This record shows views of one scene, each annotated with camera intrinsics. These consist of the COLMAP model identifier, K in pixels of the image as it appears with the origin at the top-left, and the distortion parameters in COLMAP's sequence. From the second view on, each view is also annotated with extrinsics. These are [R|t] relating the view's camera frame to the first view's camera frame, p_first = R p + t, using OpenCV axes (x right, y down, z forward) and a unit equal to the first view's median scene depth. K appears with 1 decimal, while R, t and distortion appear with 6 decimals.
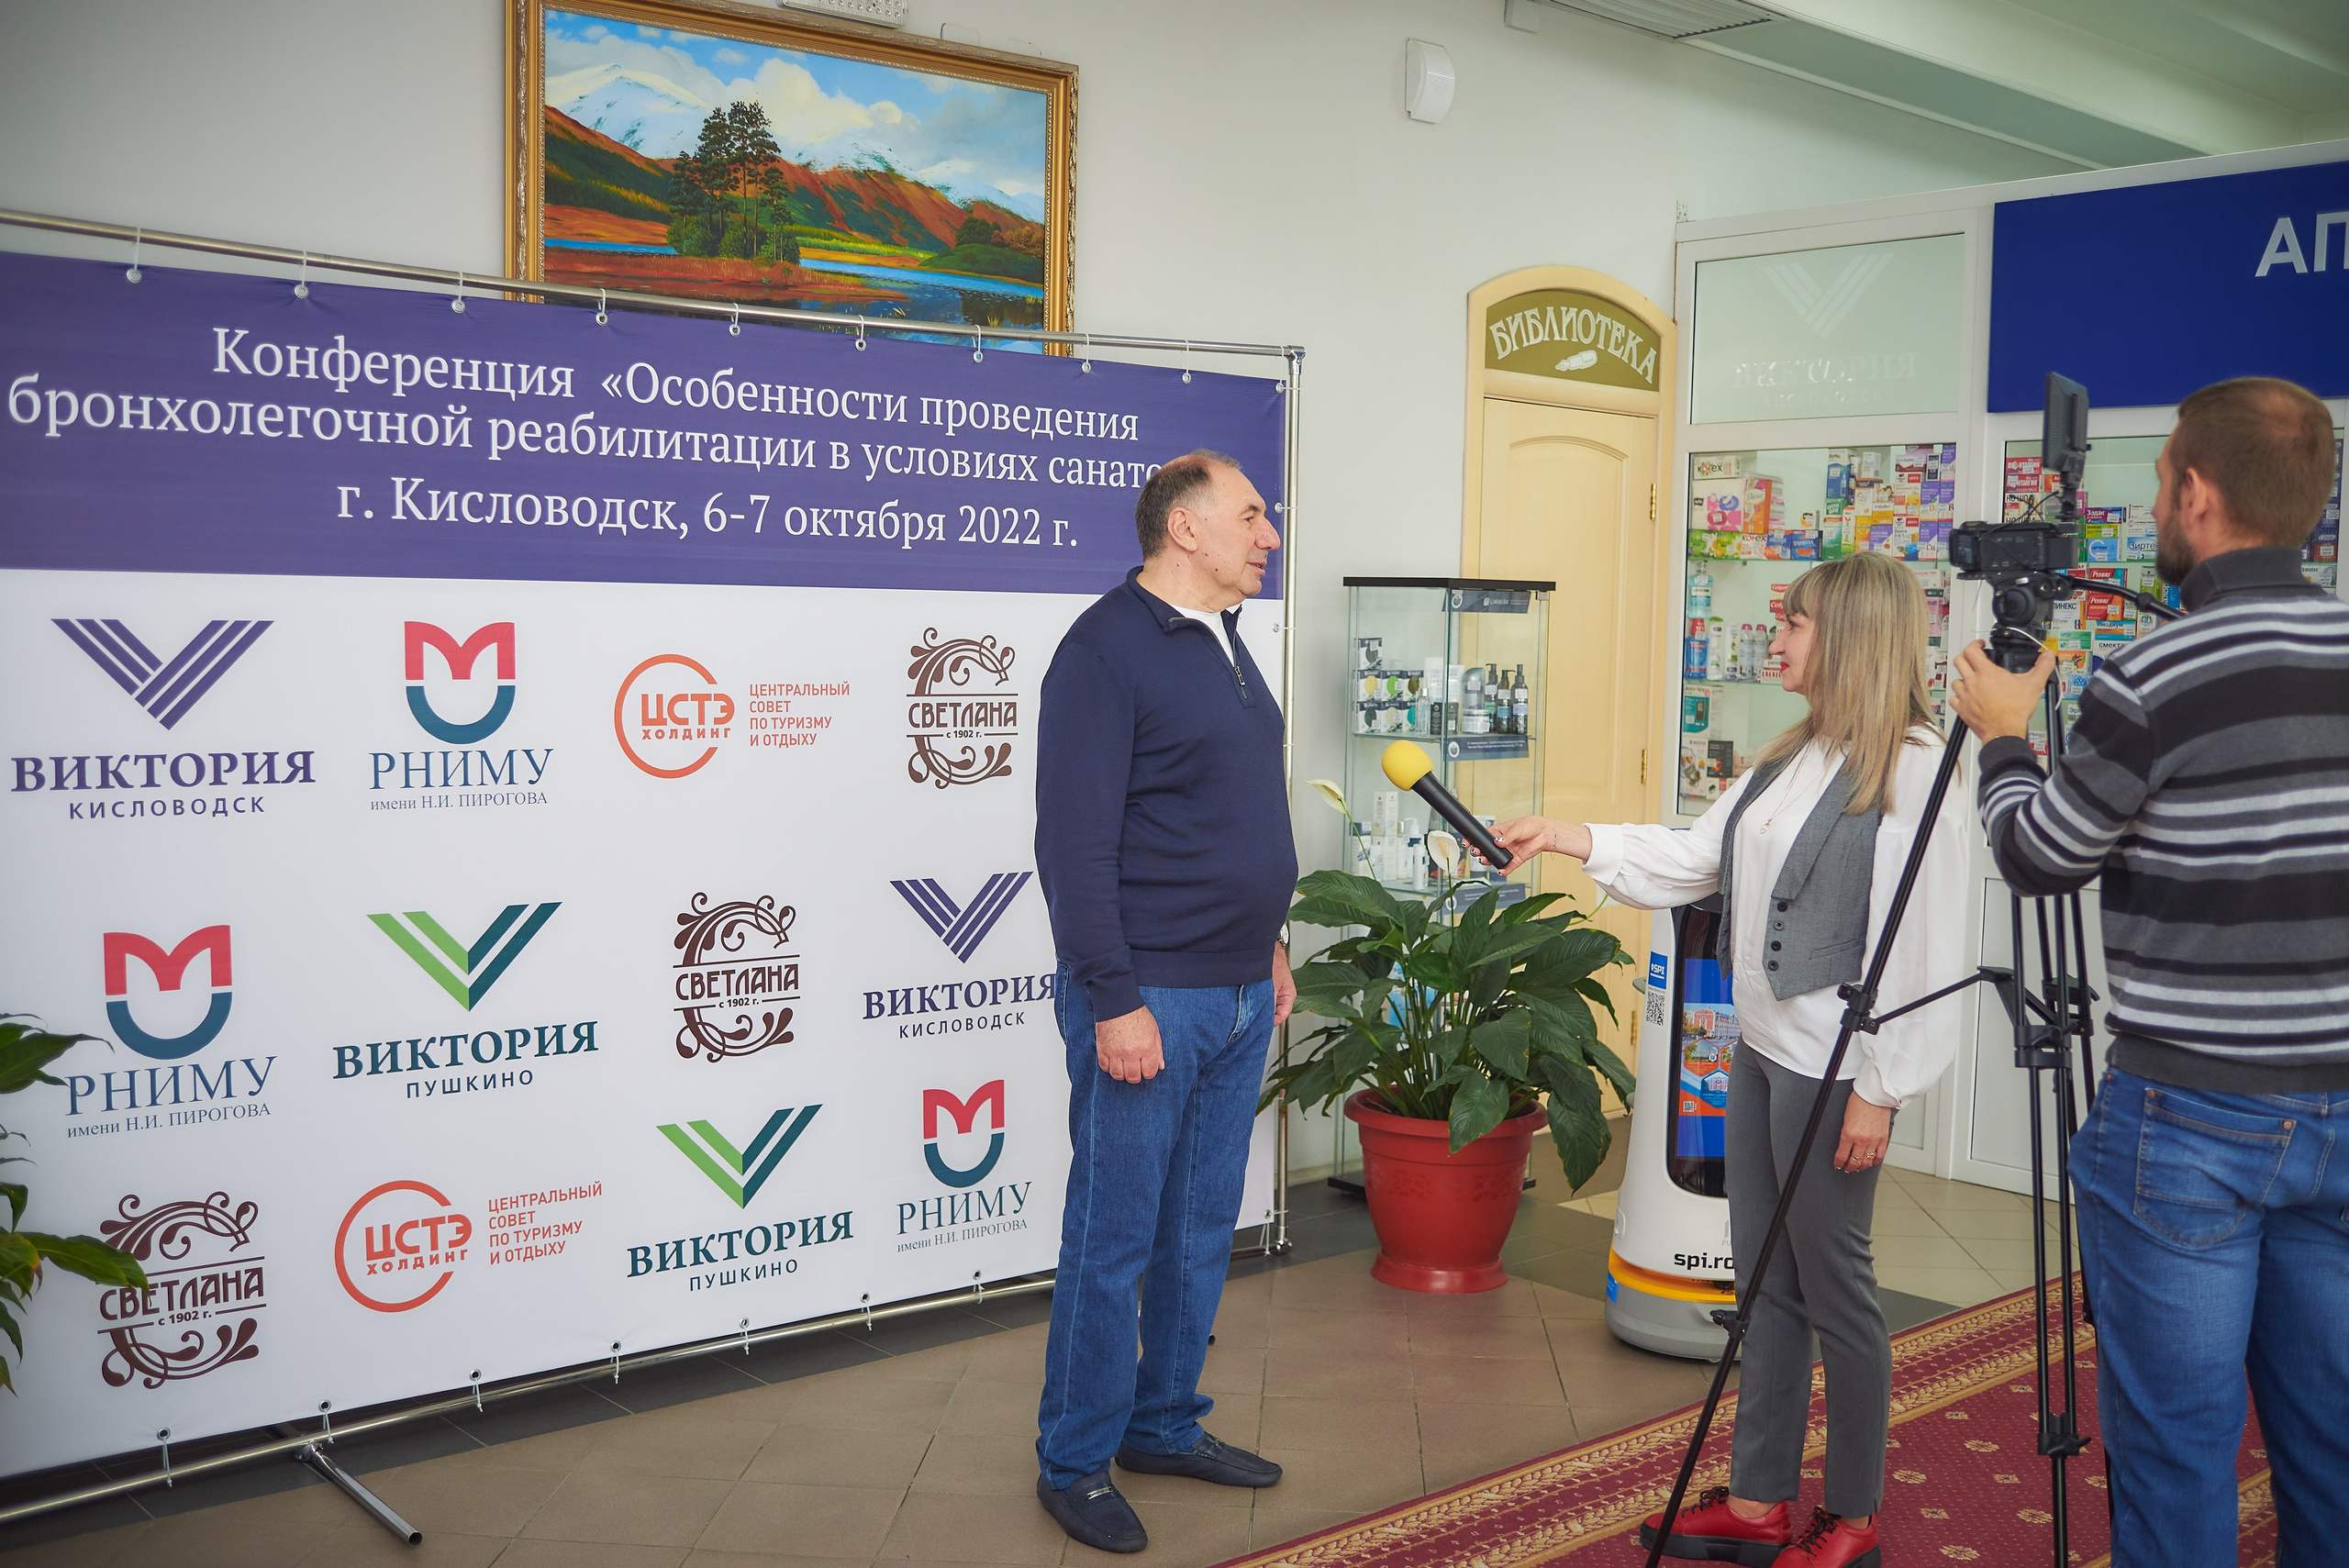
lens RADIAL K [[2433.8, 0, 1186.6], [0, 2433.8, 797.1], [0, 0, 1]] dist [-0.070587, 0.000000]
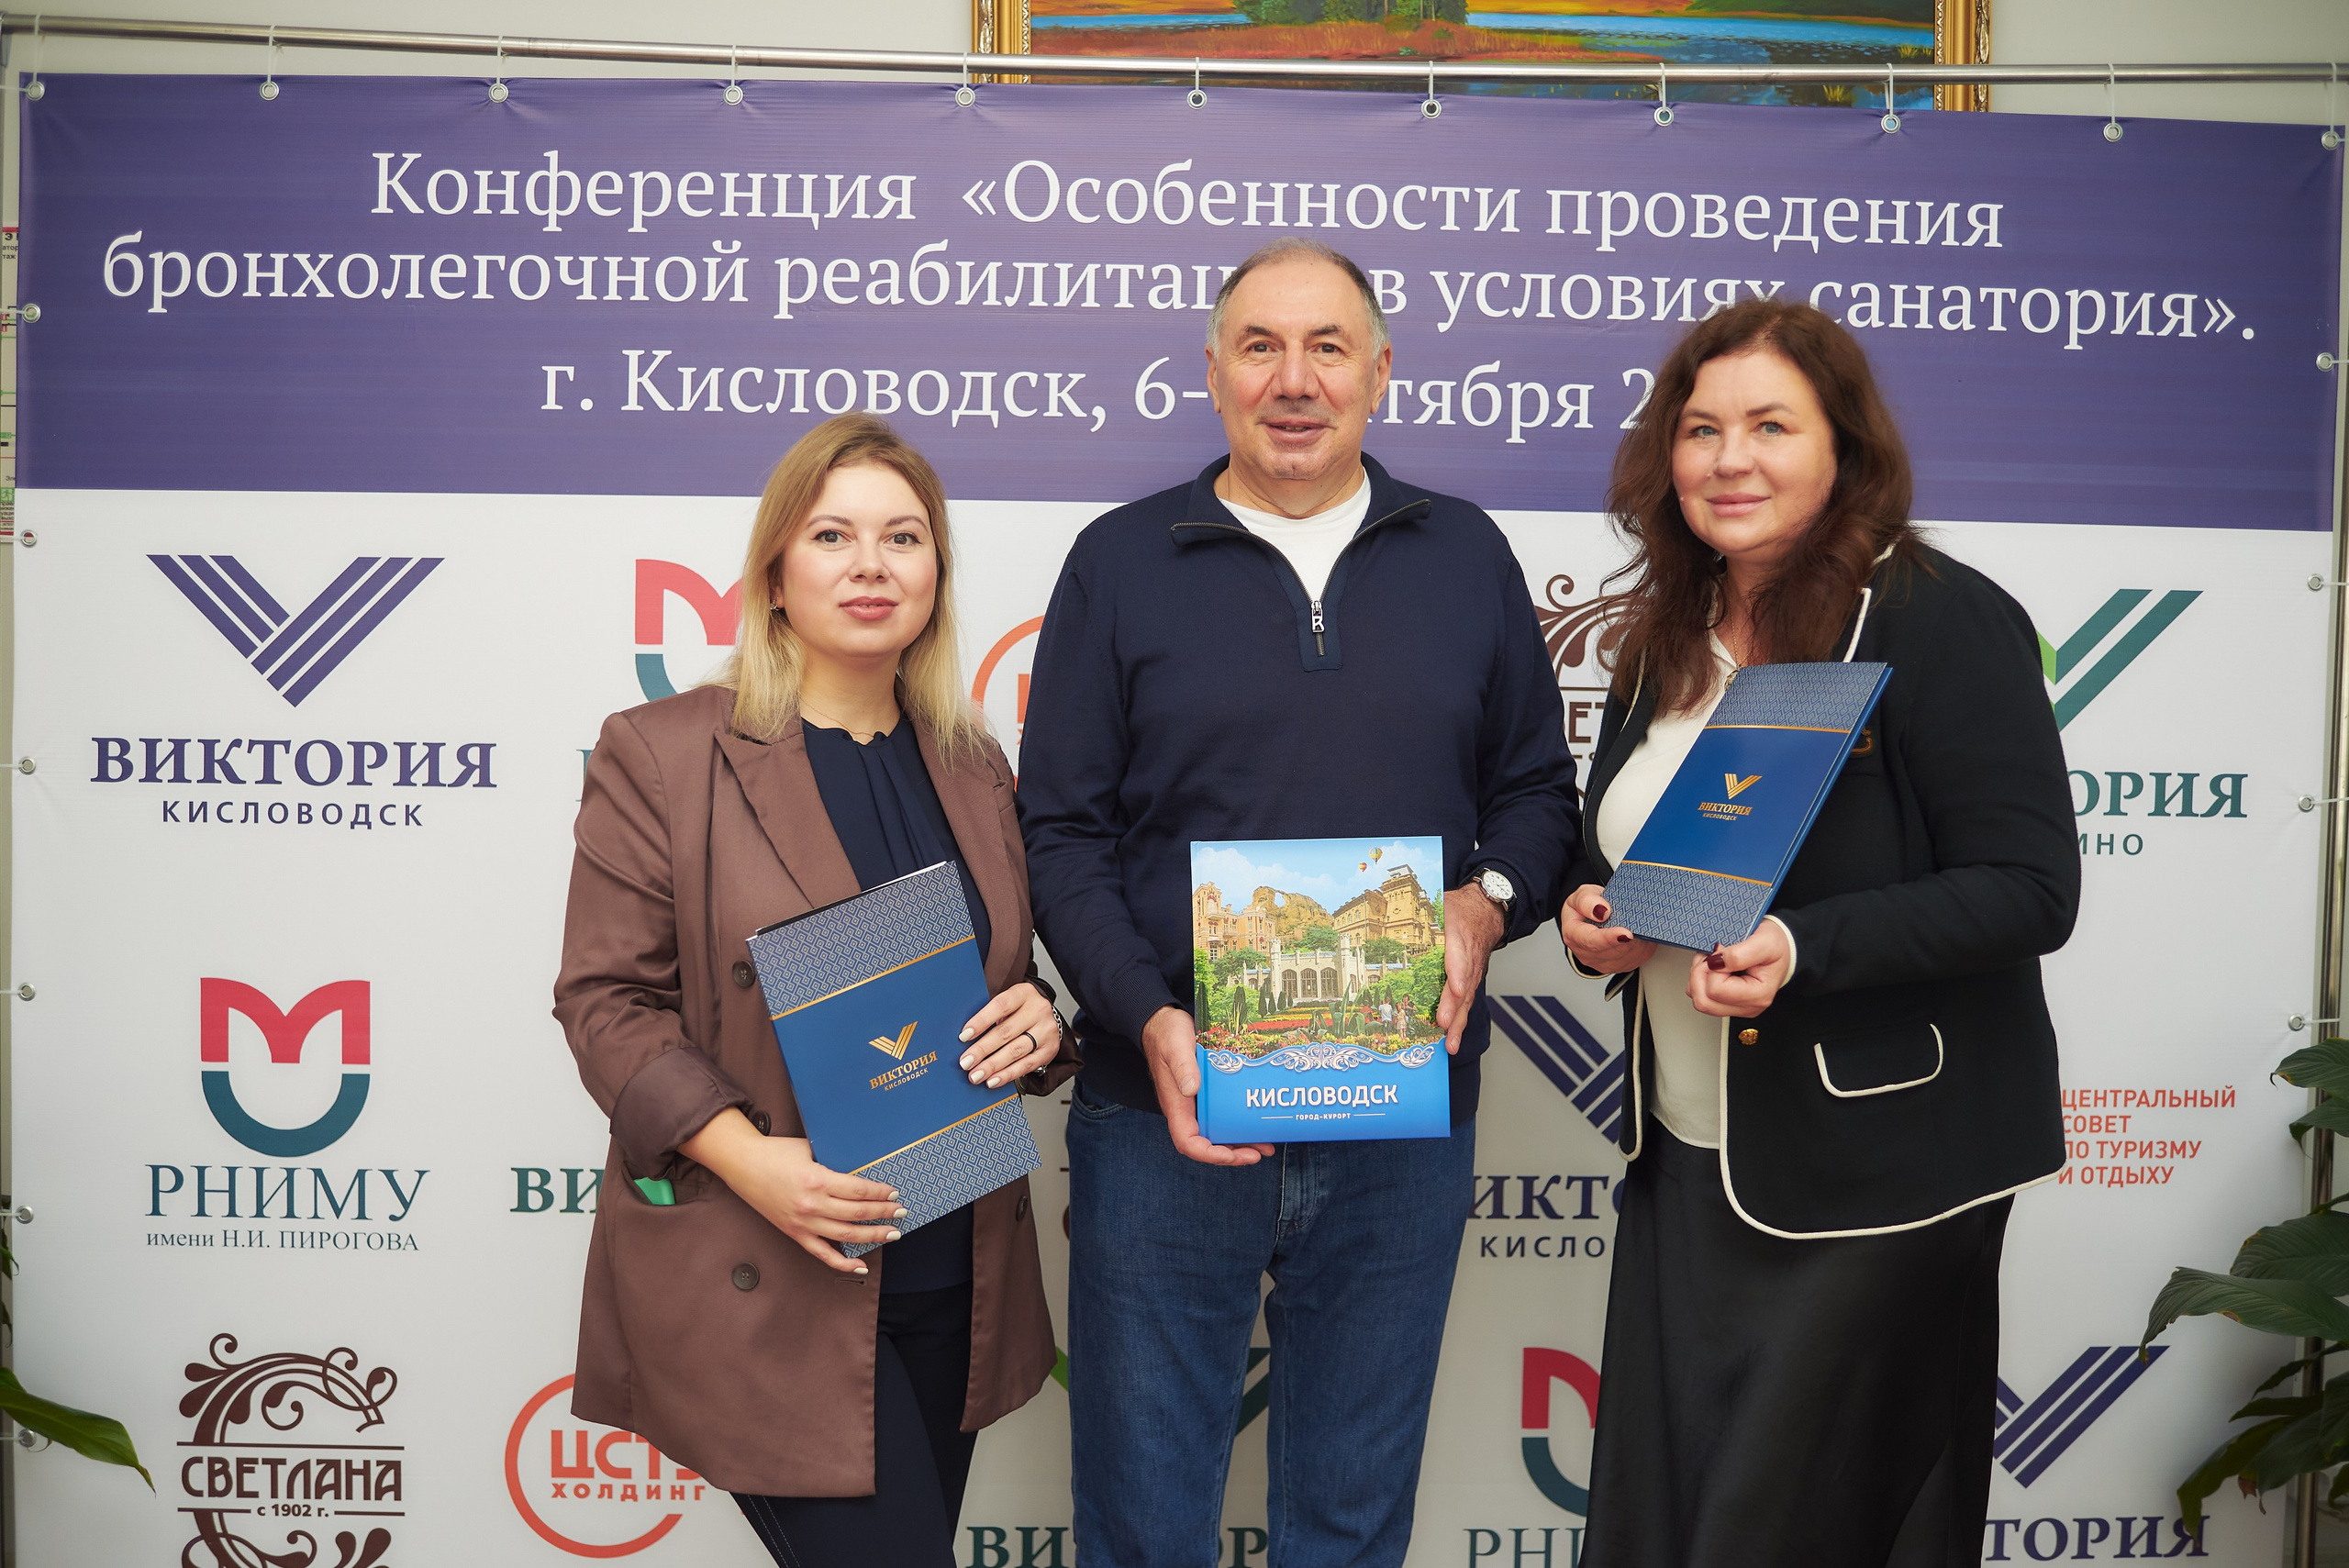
lens RADIAL K [[2433.8, 0, 1167.0], [0, 2433.8, 816.8], [0, 0, 1]] dist [-0.070587, 0.000000]
pose [[0.777785, 0.035598, -0.627522, 0.212463], [-0.048377, 0.998824, -0.003300, -0.004337], [0.626666, 0.032924, 0.778592, 0.521665]]
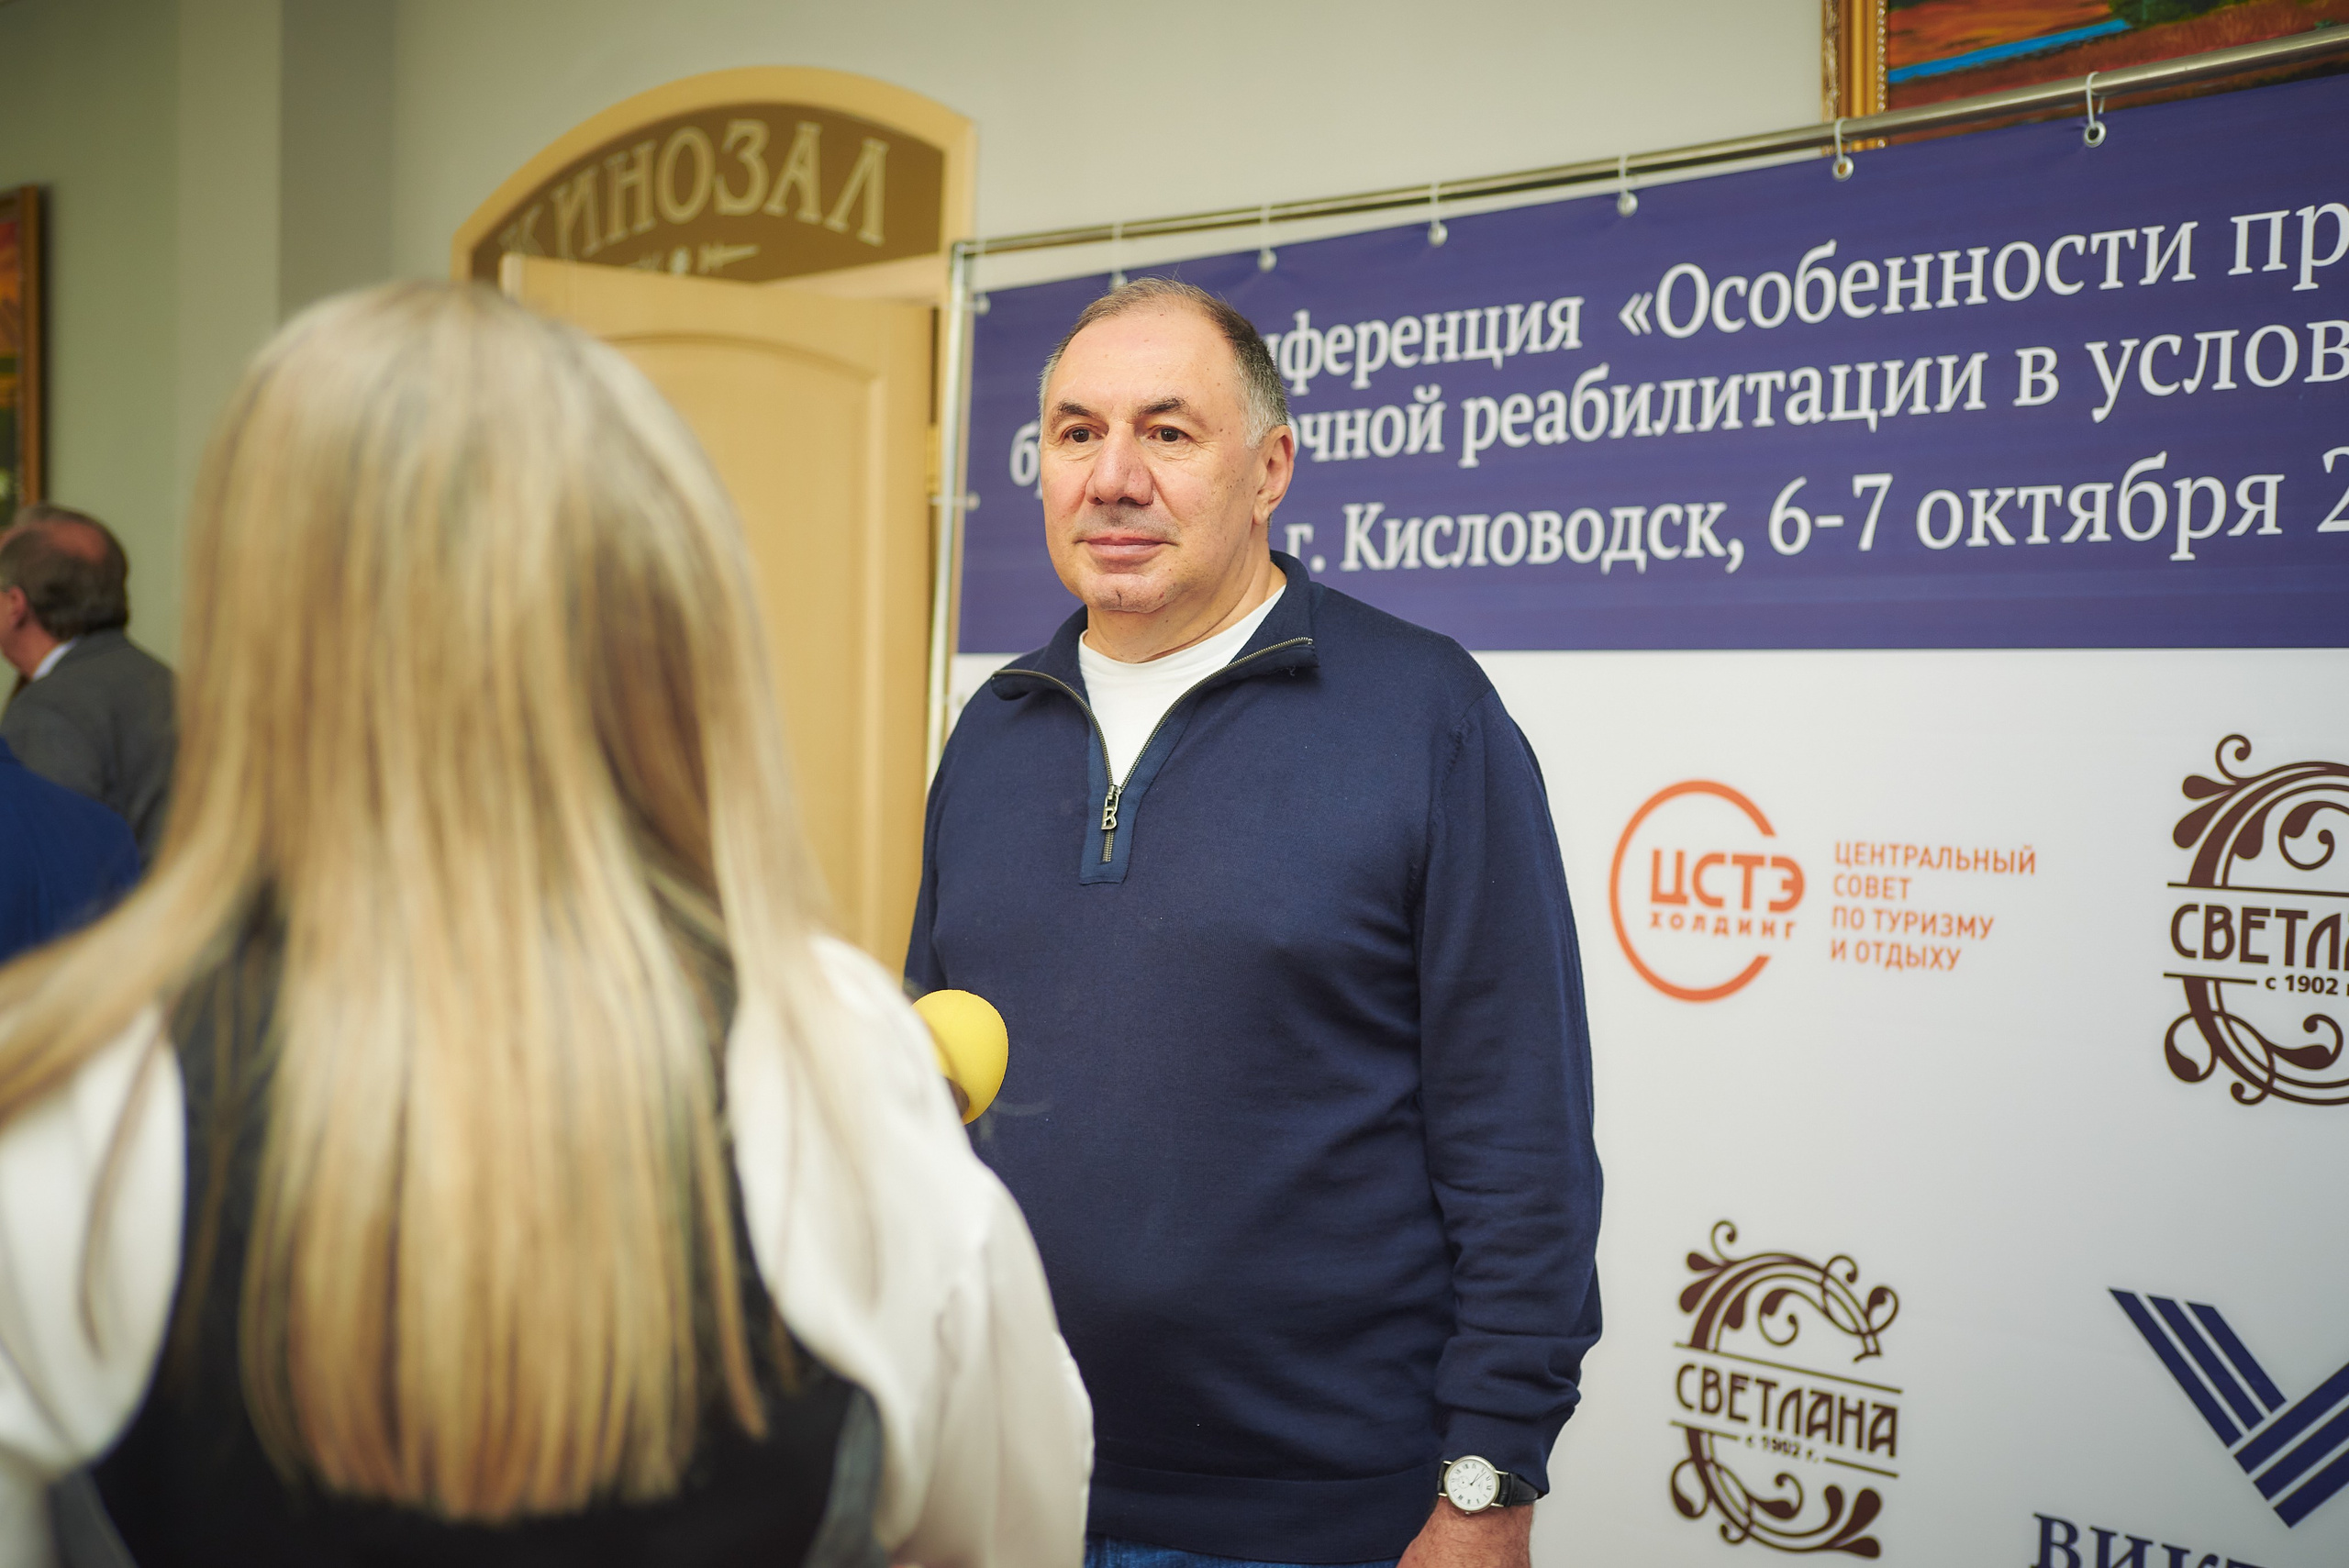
lens RADIAL K [[2955.0, 0, 1127.4], [0, 2955.0, 805.2], [0, 0, 1]] dist [0.001585, 0.000000]
pose [[0.011552, 0.006592, -0.999912, 0.464673], [-0.095831, 0.995383, 0.005455, -0.044334], [0.995331, 0.095760, 0.012131, 0.866755]]
